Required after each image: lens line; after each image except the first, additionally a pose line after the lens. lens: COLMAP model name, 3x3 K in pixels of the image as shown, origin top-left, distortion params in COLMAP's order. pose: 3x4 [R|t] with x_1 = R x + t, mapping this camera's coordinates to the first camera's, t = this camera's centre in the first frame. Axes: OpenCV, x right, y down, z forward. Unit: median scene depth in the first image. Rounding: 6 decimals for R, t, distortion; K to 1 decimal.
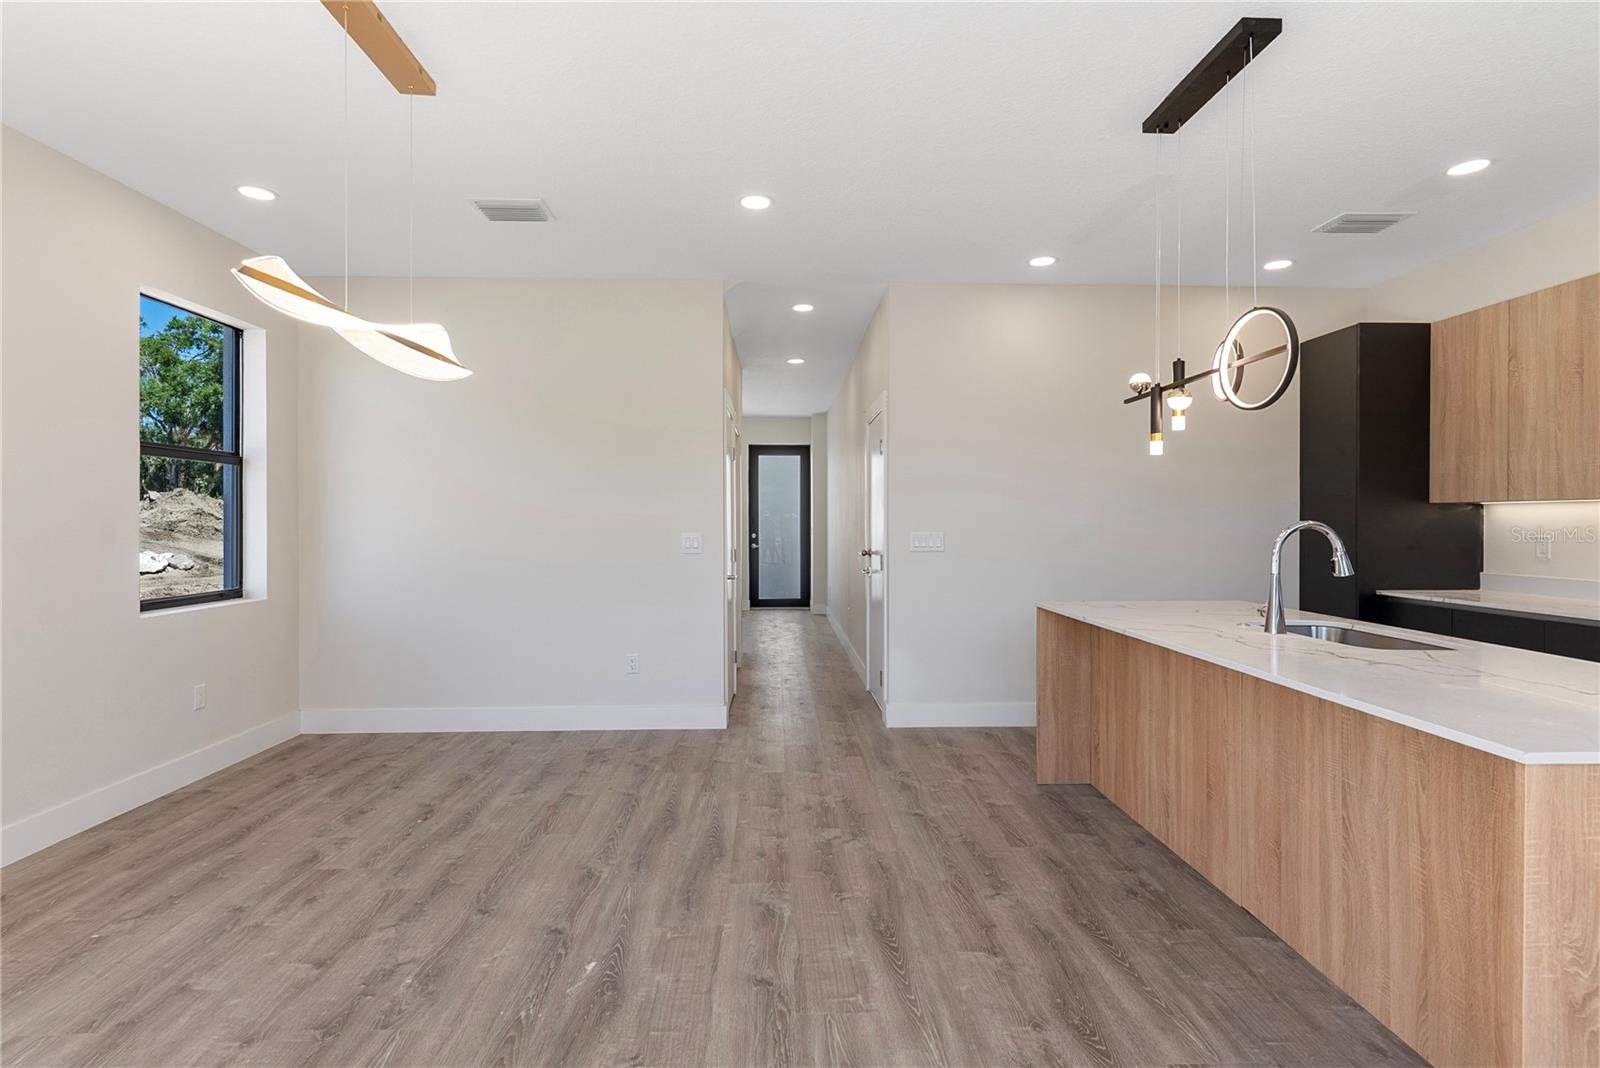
lens RADIAL K [[768.6, 0, 805.3], [0, 768.6, 509.4], [0, 0, 1]] dist [0.004132, -0.000929]
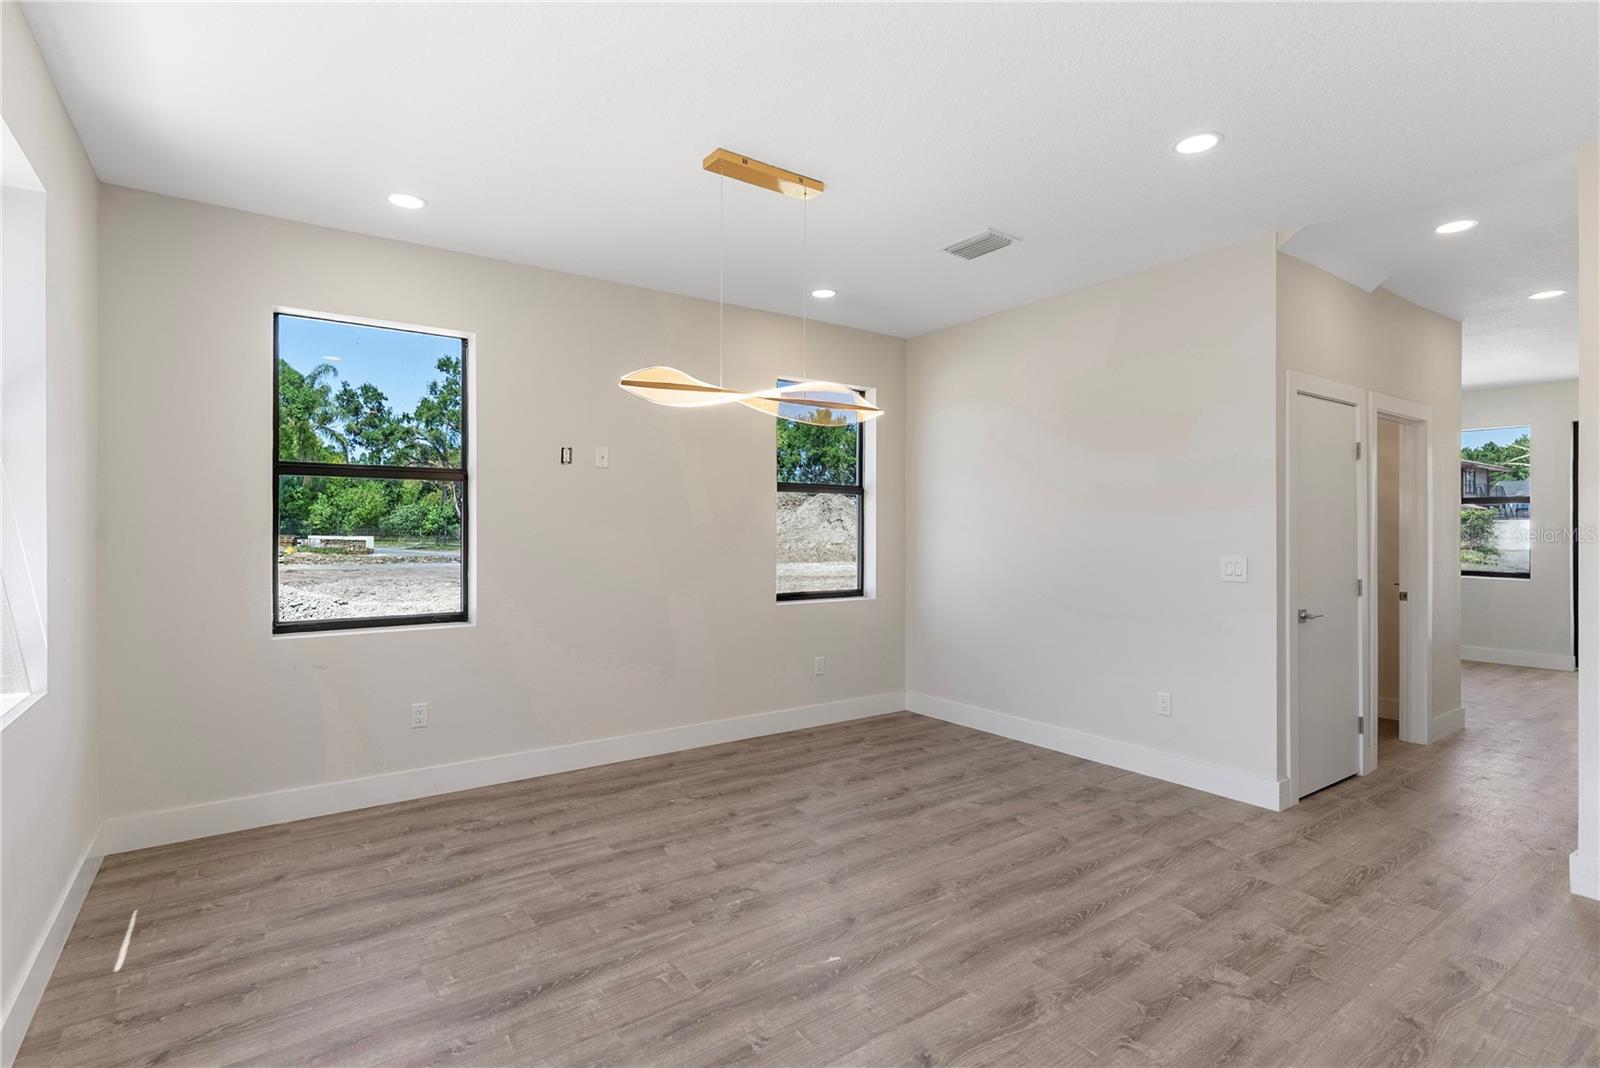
lens RADIAL K [[768.6, 0, 783.0], [0, 768.6, 523.1], [0, 0, 1]] dist [0.004132, -0.000929]
pose [[0.549346, -0.006137, -0.835572, 0.390728], [0.010967, 0.999940, -0.000134, -0.015402], [0.835523, -0.009090, 0.549381, 0.228255]]
